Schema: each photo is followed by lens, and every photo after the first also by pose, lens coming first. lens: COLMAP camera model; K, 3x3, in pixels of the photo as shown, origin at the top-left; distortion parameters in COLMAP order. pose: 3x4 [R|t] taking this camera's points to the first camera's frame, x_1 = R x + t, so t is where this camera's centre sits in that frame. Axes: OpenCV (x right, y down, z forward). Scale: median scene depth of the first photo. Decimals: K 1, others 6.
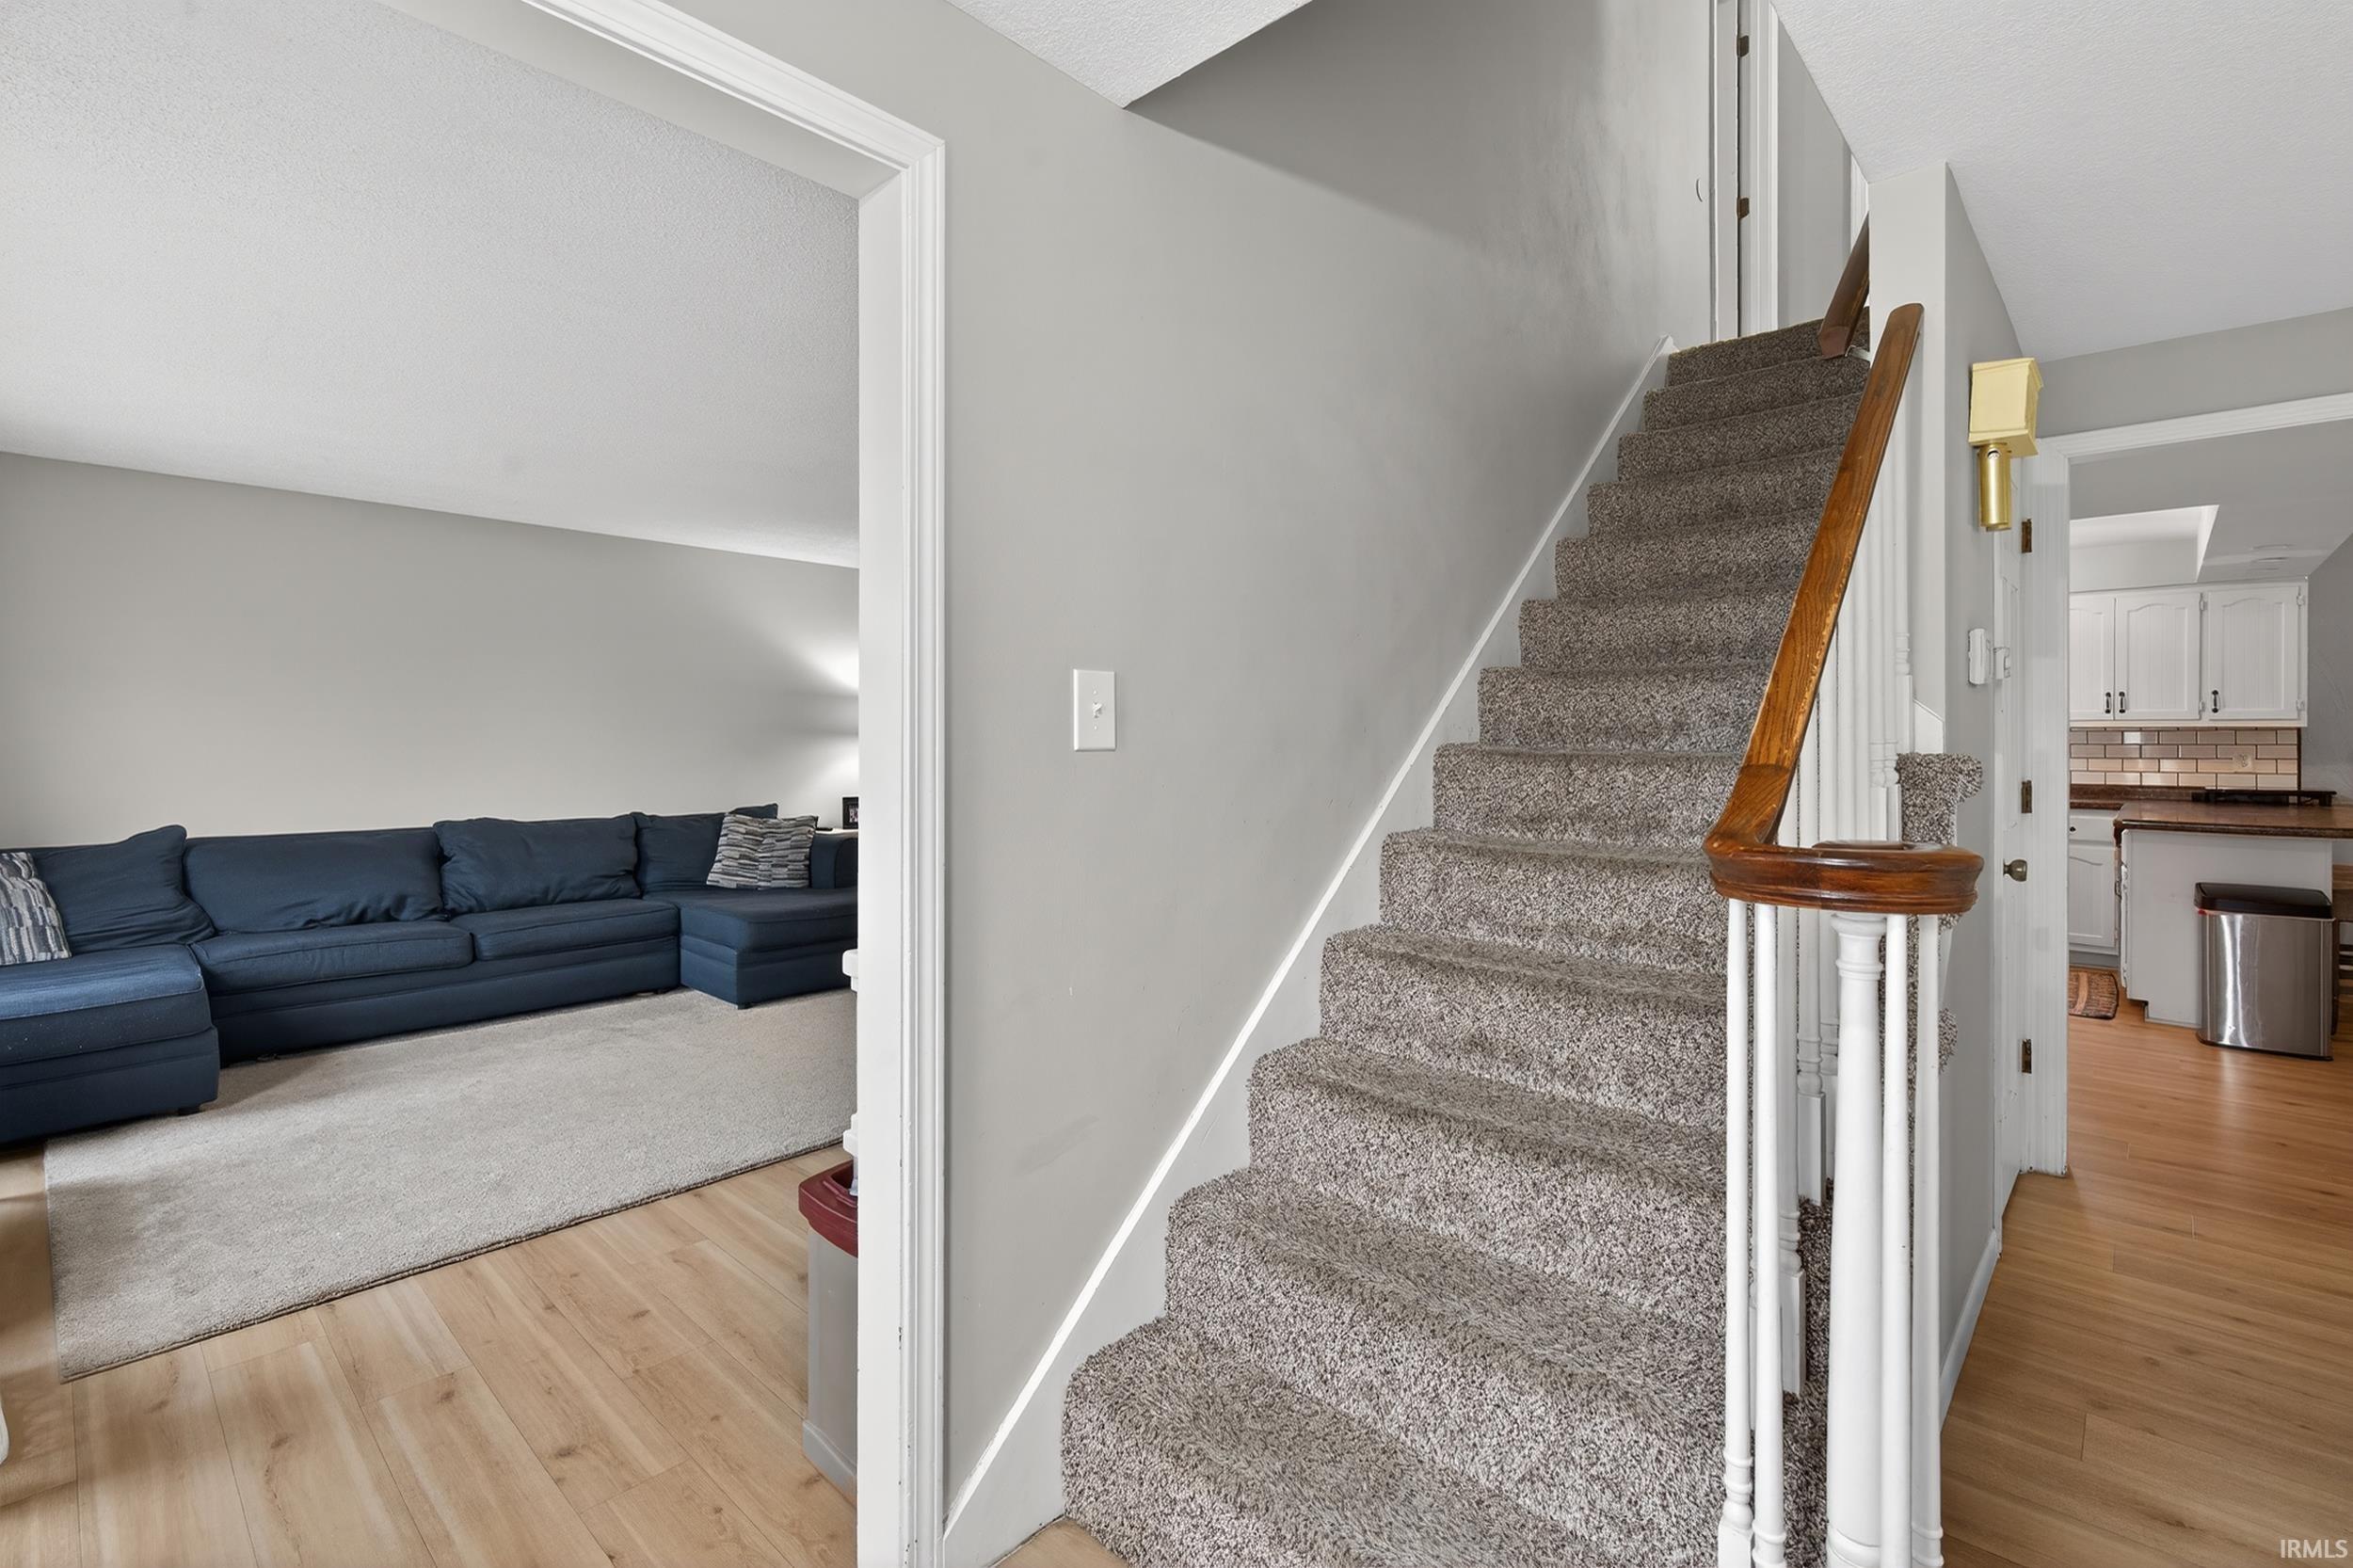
lens RADIAL K [[1048.1, 0, 1171.4], [0, 1048.1, 725.9], [0, 0, 1]] dist [-0.001276, -0.000226]
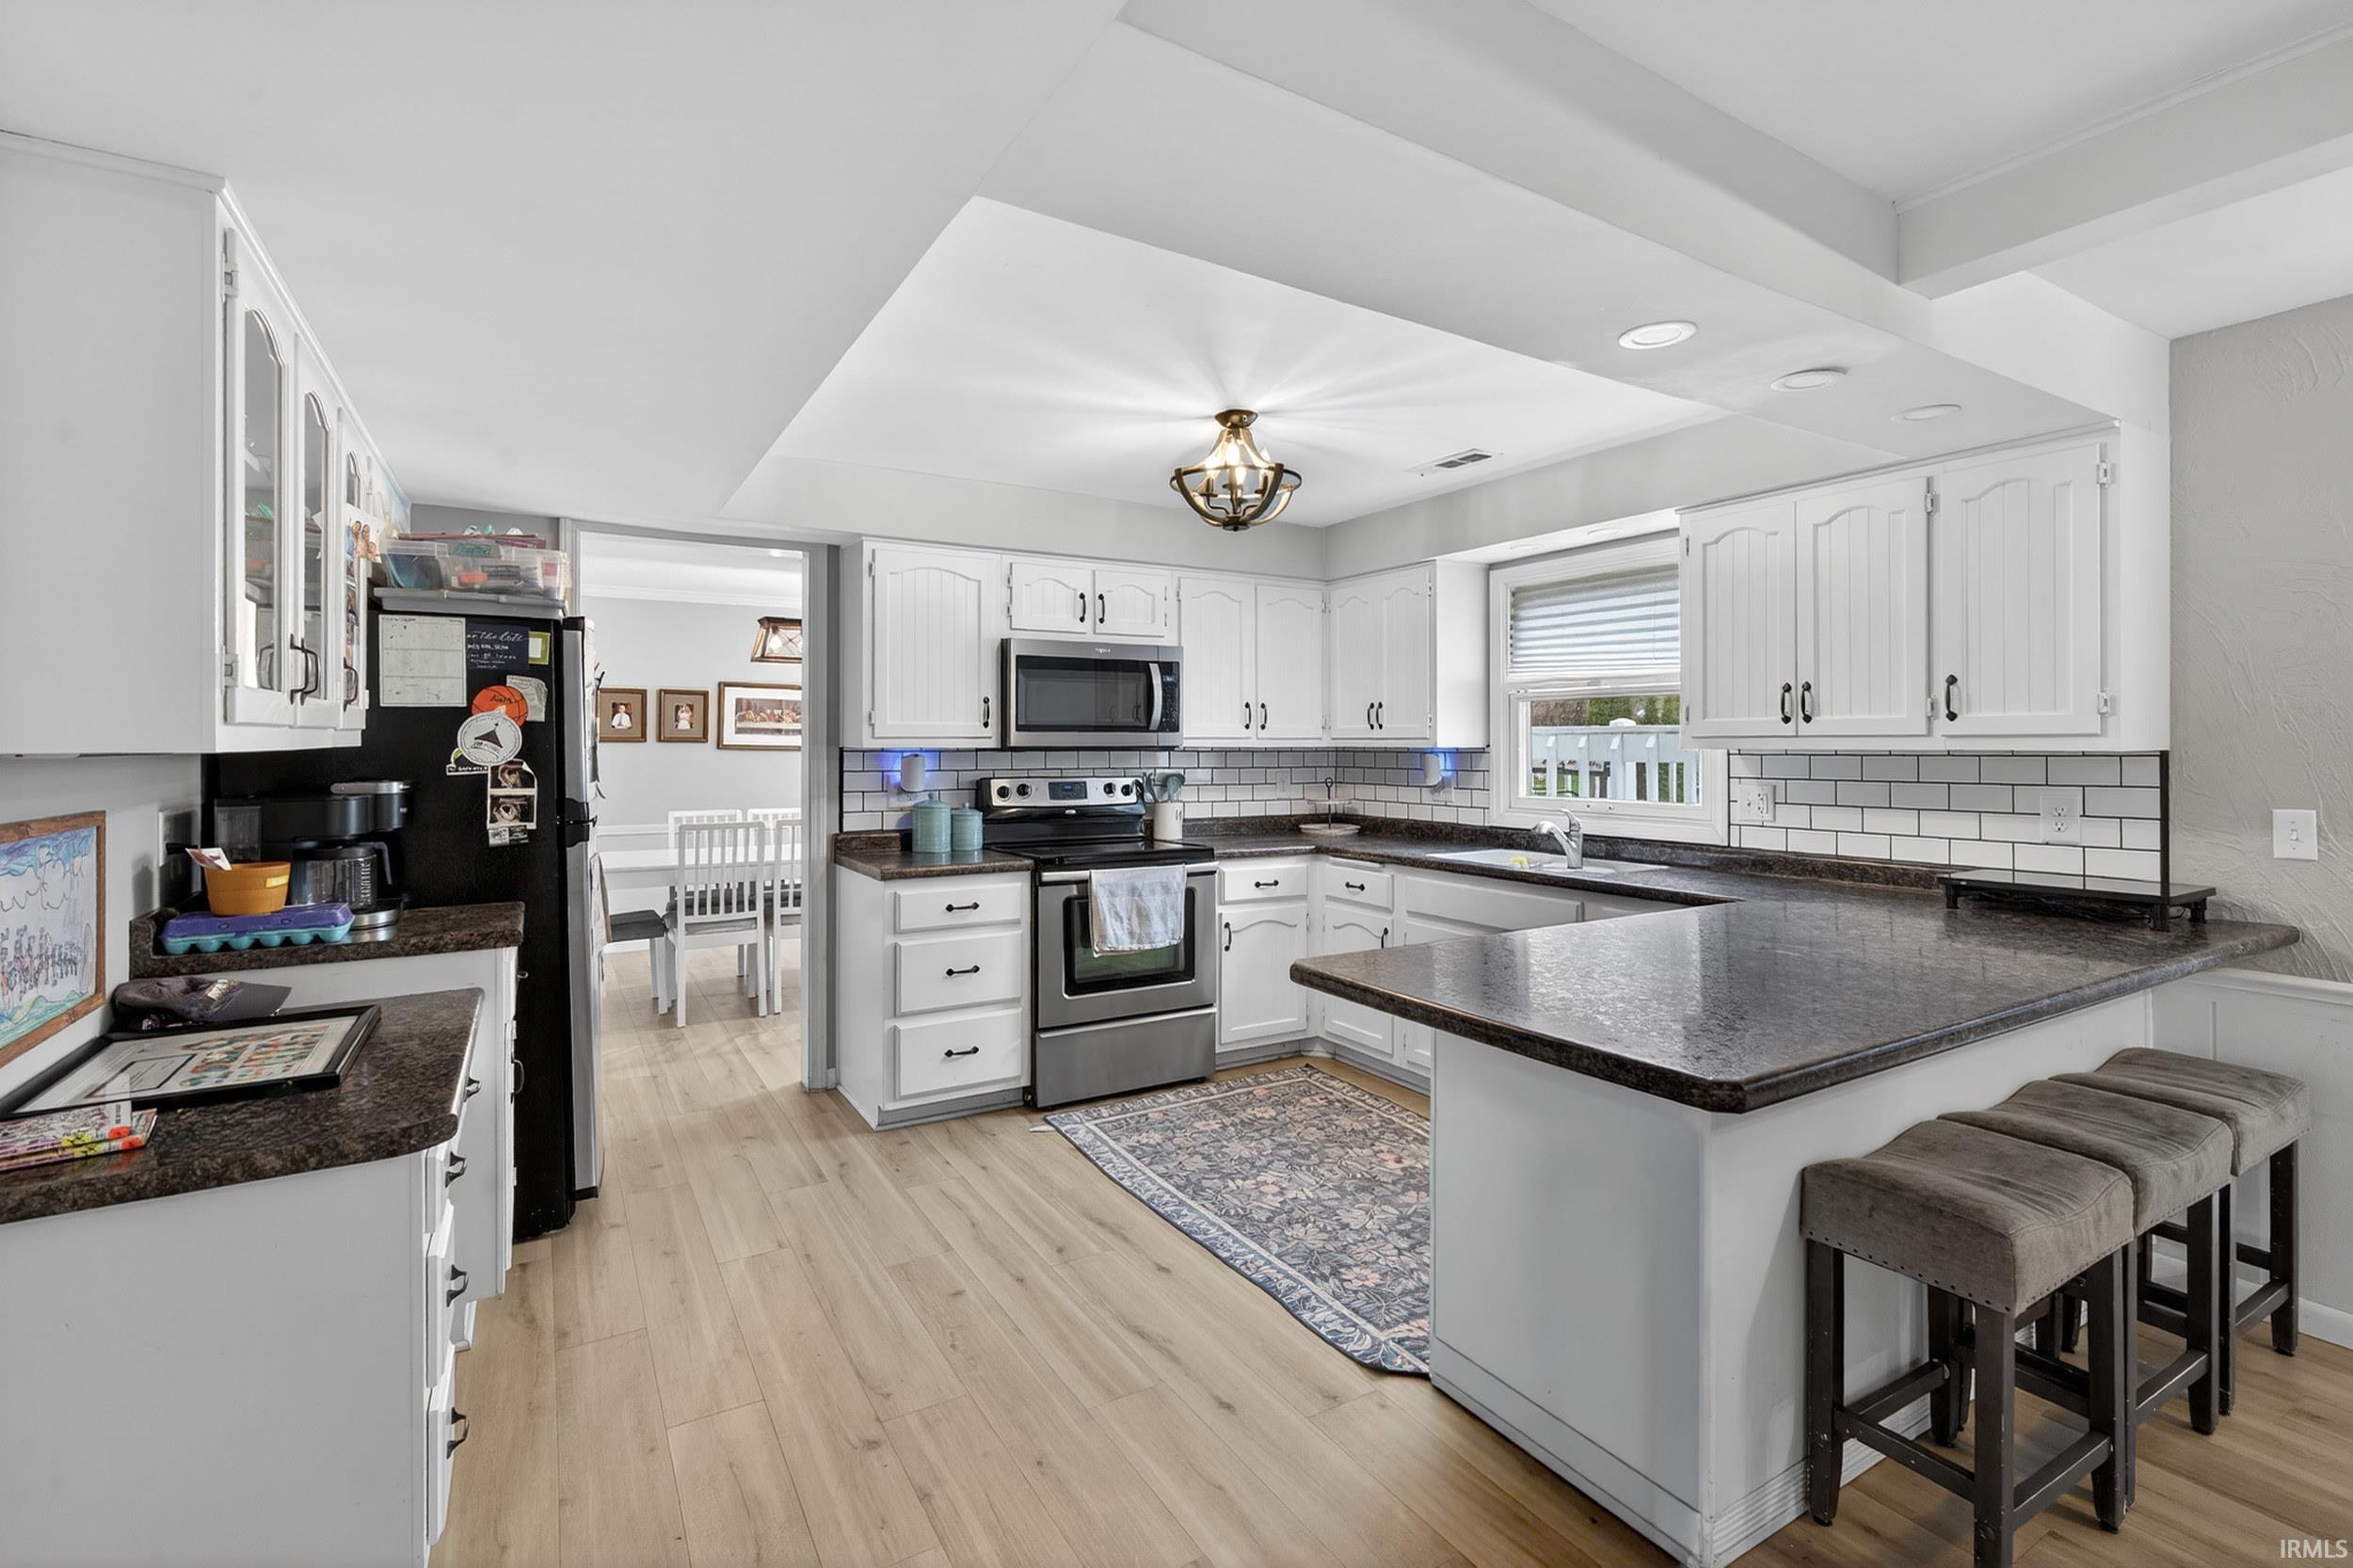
lens RADIAL K [[1050.0, 0, 1176.5], [0, 1050.0, 752.5], [0, 0, 1]] dist [-0.001982, 0.000523]
pose [[0.963018, 0.000721, -0.269435, 0.775861], [0.002728, 0.999919, 0.012426, -0.004785], [0.269422, -0.012702, 0.962938, 0.429138]]
